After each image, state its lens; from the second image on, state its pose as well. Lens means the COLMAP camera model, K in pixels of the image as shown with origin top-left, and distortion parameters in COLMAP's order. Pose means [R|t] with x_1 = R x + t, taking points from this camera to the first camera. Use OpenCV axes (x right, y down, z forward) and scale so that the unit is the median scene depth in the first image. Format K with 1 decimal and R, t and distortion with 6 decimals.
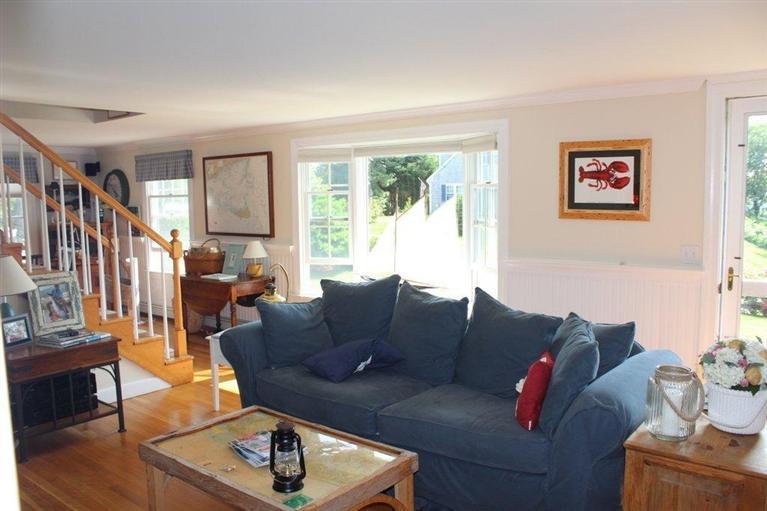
lens RADIAL K [[634.8, 0, 383.5], [0, 634.8, 255.5], [0, 0, 1]] dist [-0.169127, 0.151738]
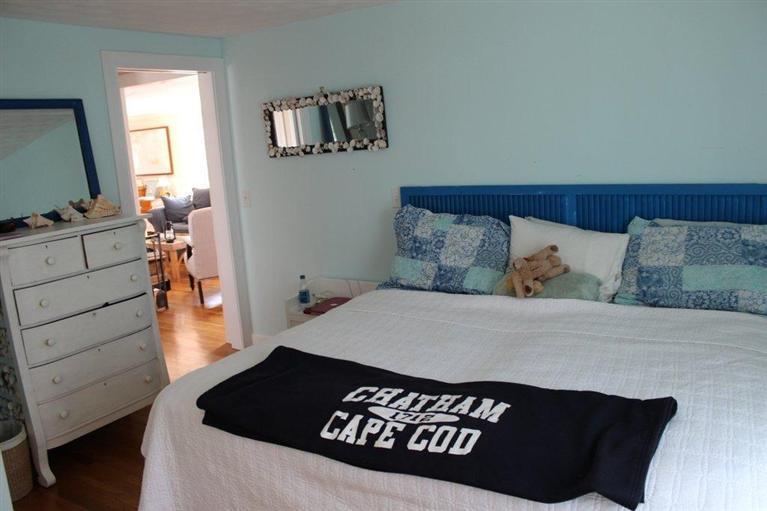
lens RADIAL K [[634.8, 0, 383.5], [0, 634.8, 255.5], [0, 0, 1]] dist [-0.169127, 0.151738]
pose [[0.991531, -0.072199, 0.107950, 0.201137], [0.063017, 0.994285, 0.086176, 0.082089], [-0.113555, -0.078643, 0.990414, -0.796169]]
